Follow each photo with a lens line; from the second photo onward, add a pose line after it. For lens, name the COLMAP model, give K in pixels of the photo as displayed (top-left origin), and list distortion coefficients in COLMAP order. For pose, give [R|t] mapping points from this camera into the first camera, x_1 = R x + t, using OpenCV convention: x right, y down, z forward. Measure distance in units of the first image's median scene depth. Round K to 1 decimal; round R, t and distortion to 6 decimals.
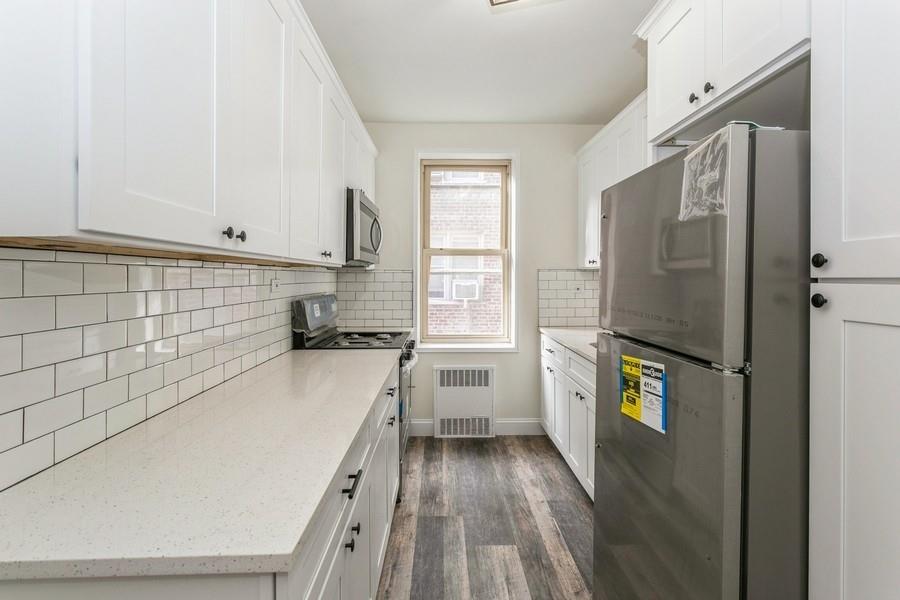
lens RADIAL K [[442.7, 0, 452.4], [0, 442.7, 273.1], [0, 0, 1]] dist [-0.000669, 0.000182]
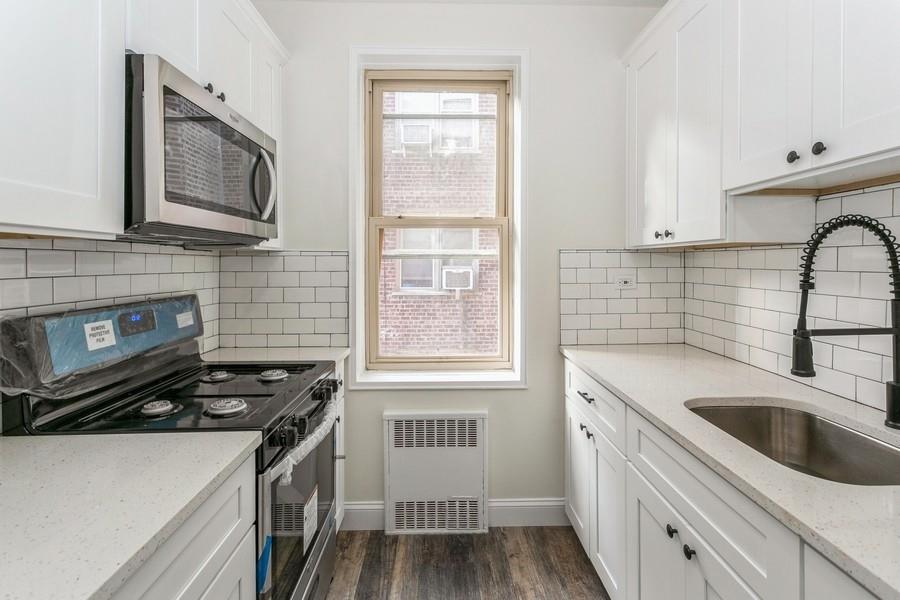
lens RADIAL K [[442.4, 0, 450.7], [0, 442.4, 253.2], [0, 0, 1]] dist [0.000241, 0.000657]
pose [[0.999996, -0.001951, -0.001890, 0.048841], [0.001927, 0.999917, -0.012759, 0.003735], [0.001914, 0.012756, 0.999917, 0.405311]]
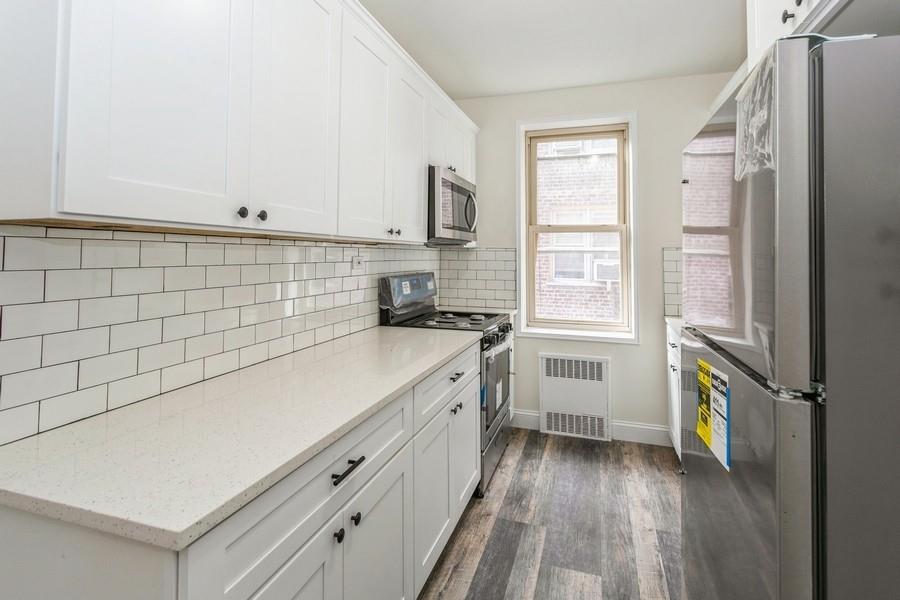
lens RADIAL K [[453.5, 0, 449.2], [0, 453.5, 232.1], [0, 0, 1]] dist [-0.000703, 0.000093]
pose [[0.940518, -0.010395, -0.339584, 0.105049], [-0.004247, 0.999094, -0.042347, 0.000439], [0.339716, 0.041270, 0.939622, 0.042387]]
